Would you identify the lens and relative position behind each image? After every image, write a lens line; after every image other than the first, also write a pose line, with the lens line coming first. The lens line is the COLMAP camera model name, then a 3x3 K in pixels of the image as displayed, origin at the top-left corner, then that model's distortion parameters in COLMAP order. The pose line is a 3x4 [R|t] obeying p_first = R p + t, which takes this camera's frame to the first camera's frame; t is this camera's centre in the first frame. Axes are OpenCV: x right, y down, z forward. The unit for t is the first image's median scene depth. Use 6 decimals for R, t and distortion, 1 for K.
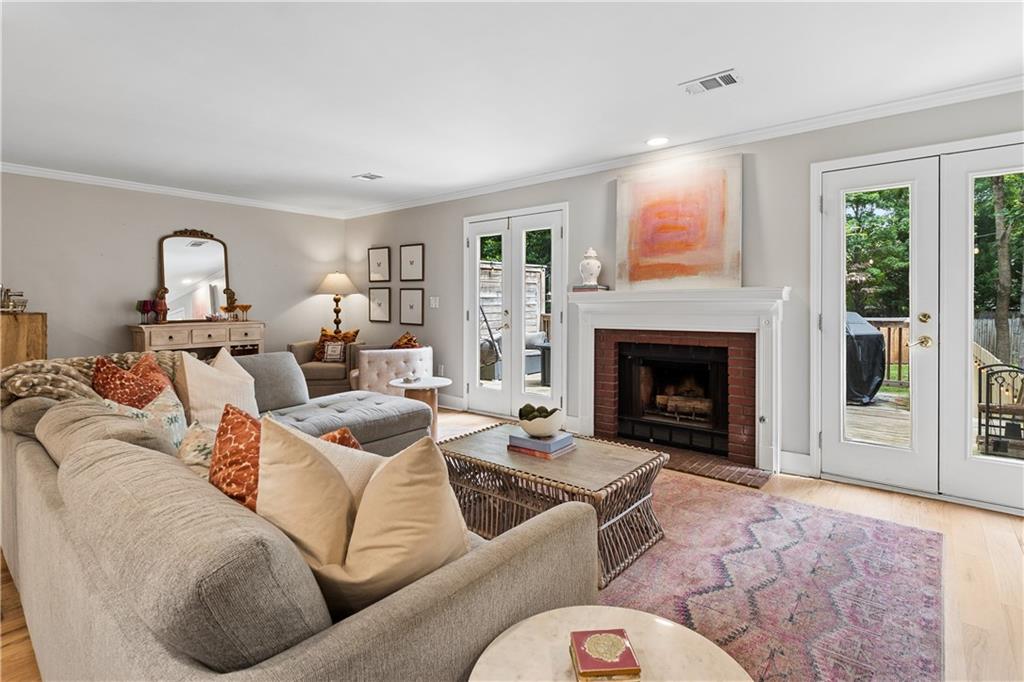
lens RADIAL K [[492.9, 0, 519.9], [0, 492.9, 306.0], [0, 0, 1]] dist [-0.003352, -0.001774]
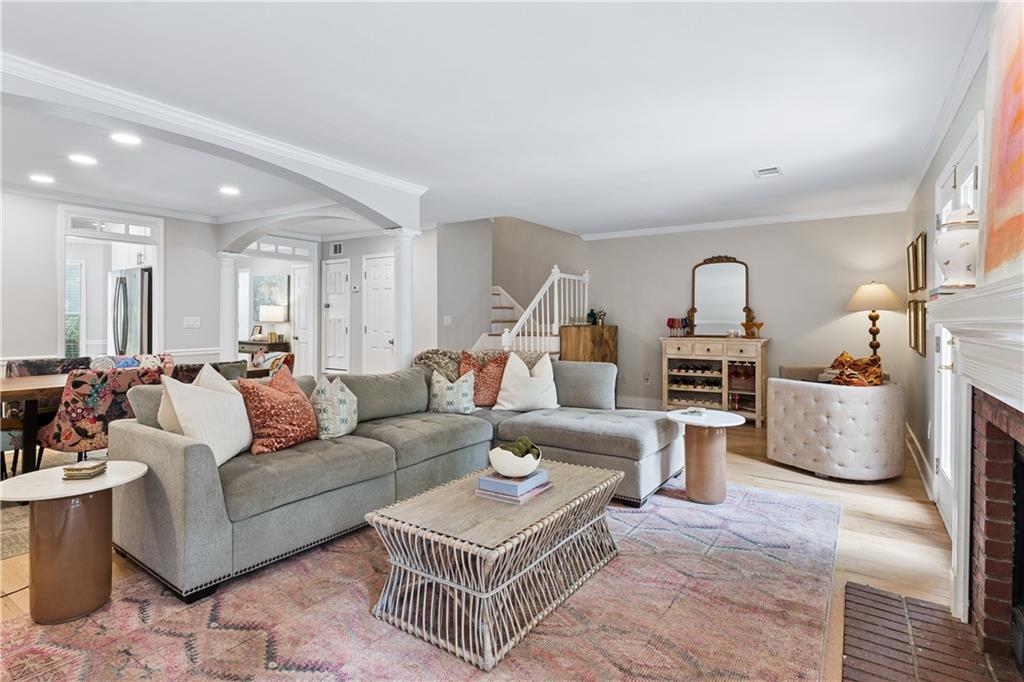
lens RADIAL K [[492.9, 0, 532.5], [0, 492.9, 316.3], [0, 0, 1]] dist [-0.003352, -0.001774]
pose [[0.116585, -0.003497, -0.993175, 0.422516], [-0.010814, 0.999930, -0.004791, -0.005725], [0.993122, 0.011299, 0.116539, 0.446764]]
